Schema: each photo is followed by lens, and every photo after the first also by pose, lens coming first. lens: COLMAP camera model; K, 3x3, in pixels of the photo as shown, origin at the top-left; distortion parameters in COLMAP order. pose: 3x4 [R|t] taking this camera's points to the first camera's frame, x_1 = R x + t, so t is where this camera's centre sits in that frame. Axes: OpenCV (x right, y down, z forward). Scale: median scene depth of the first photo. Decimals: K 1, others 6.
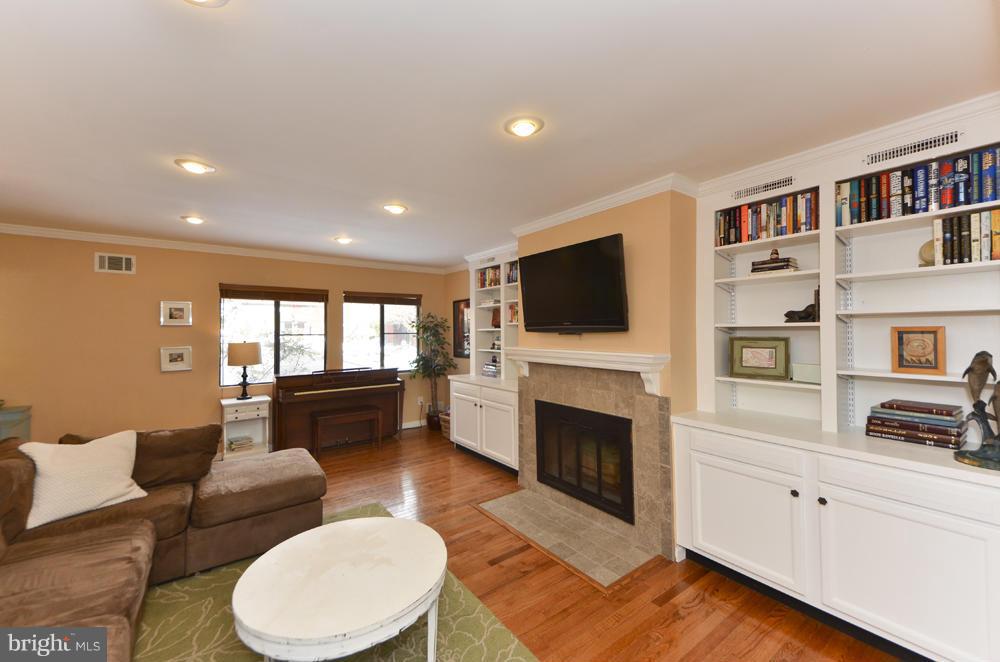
lens RADIAL K [[403.9, 0, 472.3], [0, 403.9, 324.2], [0, 0, 1]] dist [0.067616, -0.035040]
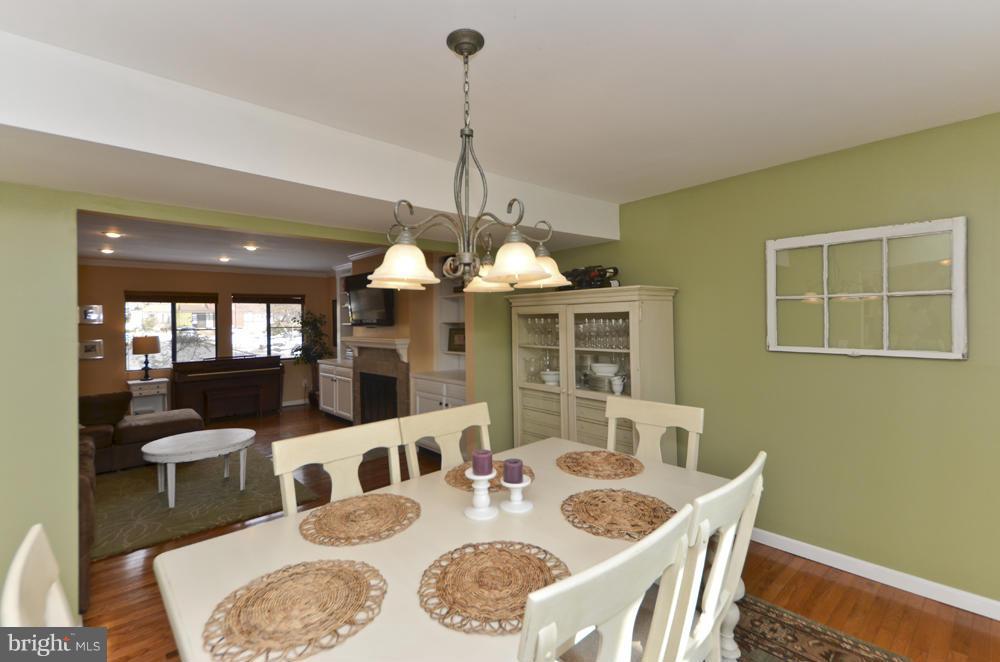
lens RADIAL K [[463.2, 0, 497.4], [0, 463.2, 314.9], [0, 0, 1]] dist [0.008656, -0.000335]
pose [[0.990249, -0.009271, 0.138996, 0.387874], [0.008360, 0.999940, 0.007135, -0.027573], [-0.139054, -0.005904, 0.990267, -0.693193]]
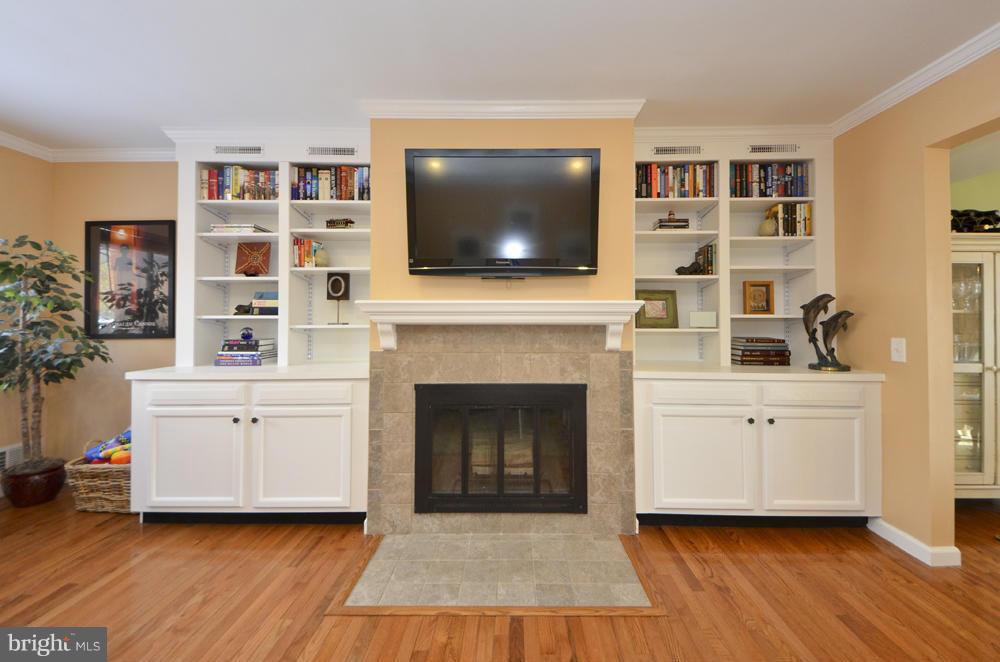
lens RADIAL K [[410.5, 0, 522.4], [0, 410.5, 309.6], [0, 0, 1]] dist [0.047417, -0.025859]
pose [[0.553180, 0.023774, 0.832722, -0.265510], [-0.017738, 0.999702, -0.016758, 0.071958], [-0.832873, -0.005500, 0.553437, 0.469300]]
